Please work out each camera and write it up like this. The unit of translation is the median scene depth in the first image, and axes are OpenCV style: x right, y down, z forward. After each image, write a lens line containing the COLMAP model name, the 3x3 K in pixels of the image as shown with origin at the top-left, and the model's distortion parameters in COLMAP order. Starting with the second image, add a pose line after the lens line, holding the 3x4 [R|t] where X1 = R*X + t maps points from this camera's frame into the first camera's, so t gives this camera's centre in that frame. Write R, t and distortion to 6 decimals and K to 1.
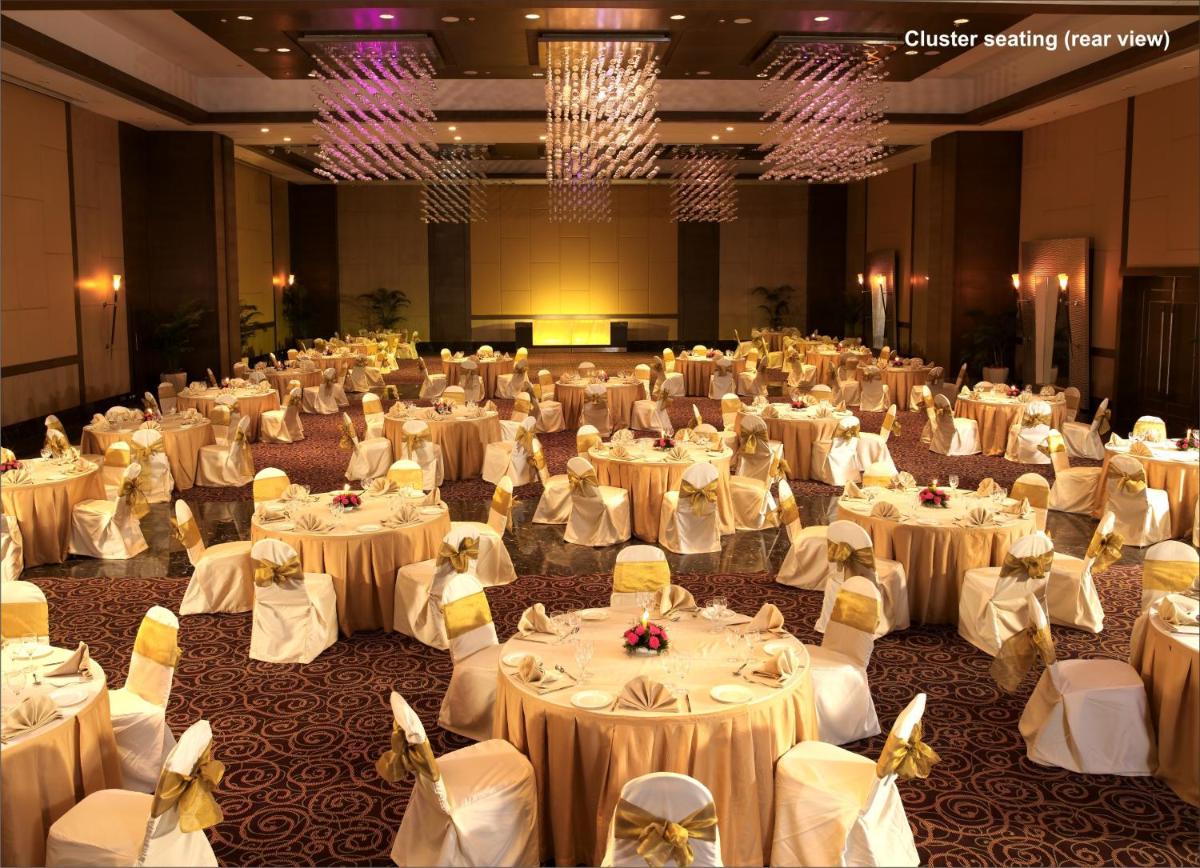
lens RADIAL K [[1395.9, 0, 573.4], [0, 1395.9, 428.0], [0, 0, 1]] dist [-0.066680, 0.011864]
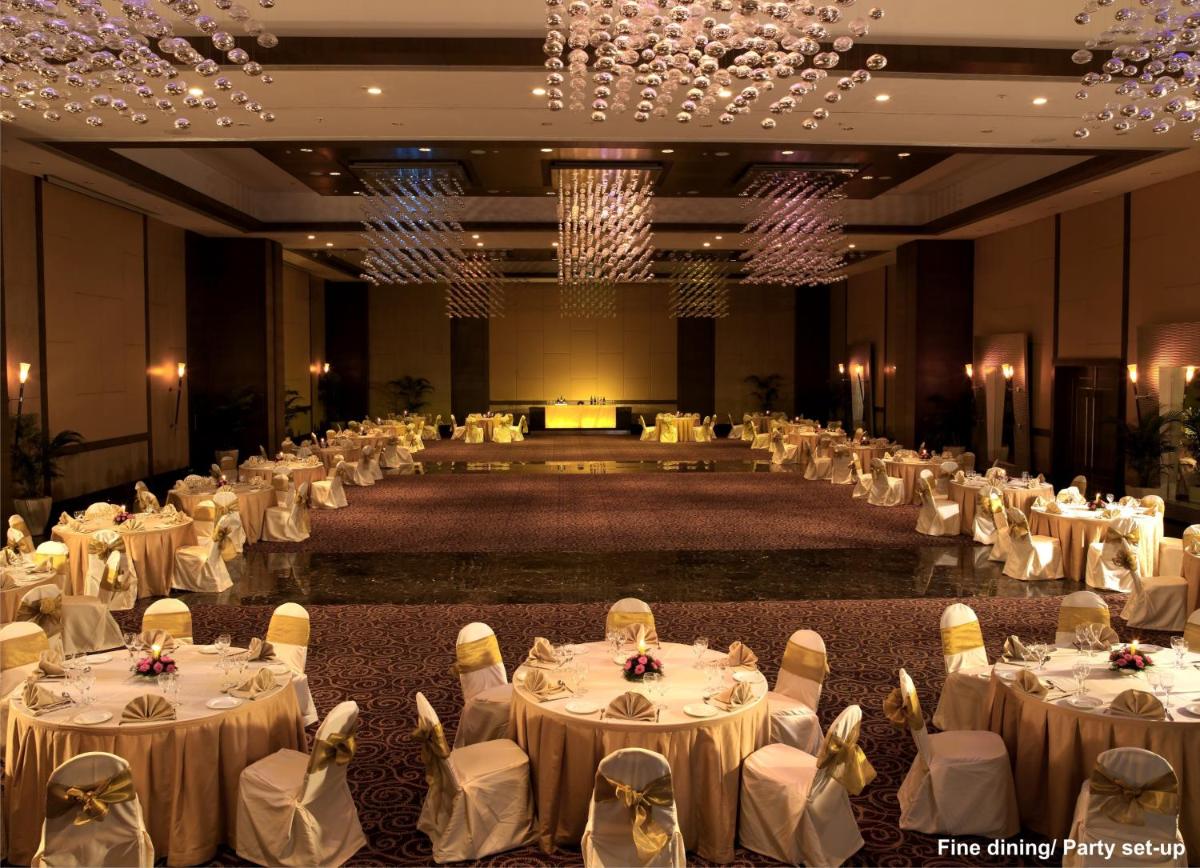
lens RADIAL K [[1373.8, 0, 602.7], [0, 1373.8, 402.6], [0, 0, 1]] dist [-0.051343, 0.002118]
pose [[0.999914, 0.002056, 0.012986, 0.003058], [-0.001002, 0.996739, -0.080685, 0.011963], [-0.013110, 0.080665, 0.996655, -0.120842]]
